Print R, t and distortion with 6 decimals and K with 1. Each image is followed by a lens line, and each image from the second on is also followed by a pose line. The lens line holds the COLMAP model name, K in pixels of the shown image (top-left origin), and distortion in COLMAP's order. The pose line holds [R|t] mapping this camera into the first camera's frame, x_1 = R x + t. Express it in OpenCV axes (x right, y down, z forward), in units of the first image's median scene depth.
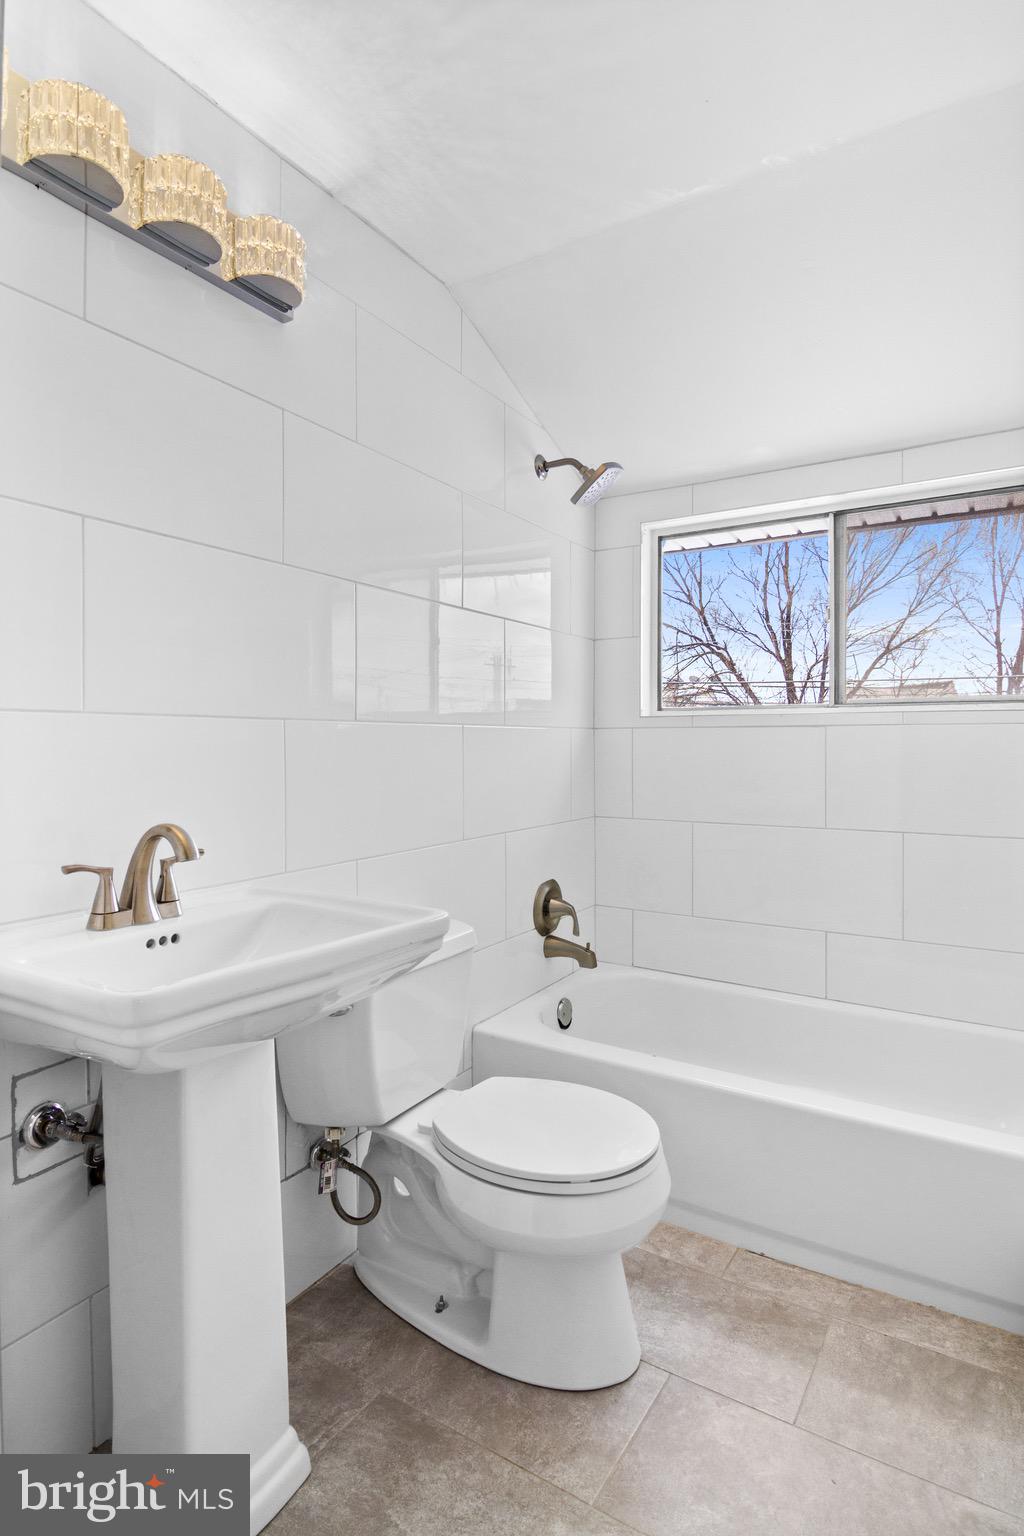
lens RADIAL K [[783.0, 0, 565.4], [0, 783.0, 743.0], [0, 0, 1]] dist [-0.003958, -0.008103]
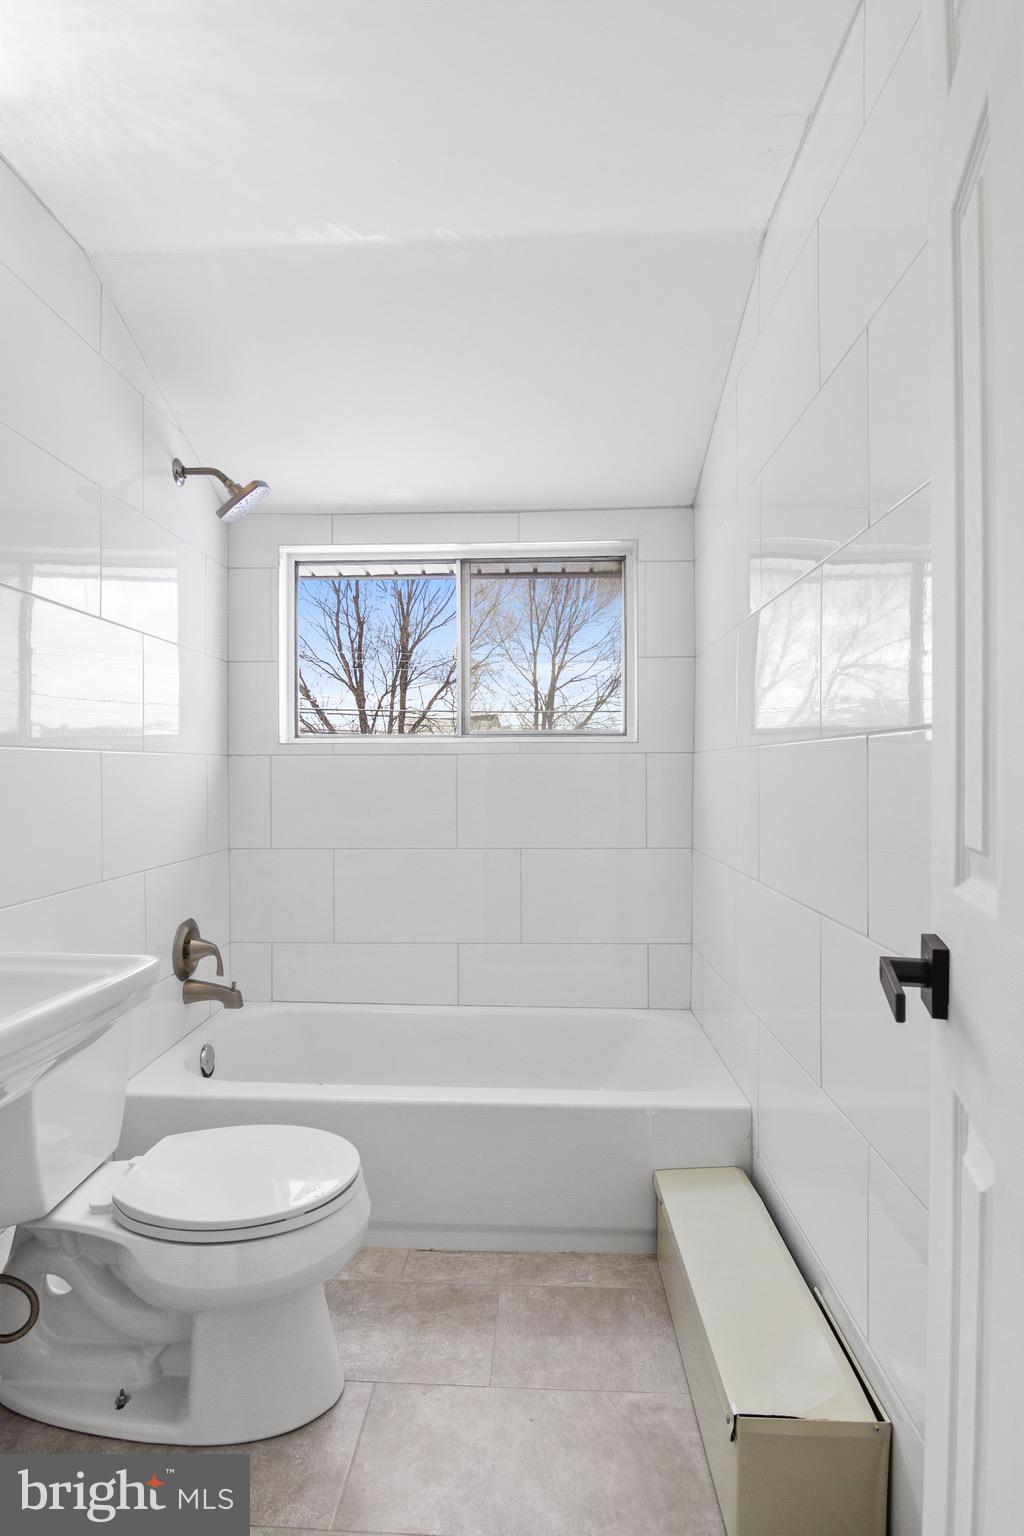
lens RADIAL K [[783.0, 0, 527.9], [0, 783.0, 766.7], [0, 0, 1]] dist [-0.003958, -0.008103]
pose [[0.879362, 0.000050, 0.476154, -0.144120], [0.002095, 0.999990, -0.003974, -0.001101], [-0.476150, 0.004492, 0.879353, -0.005849]]
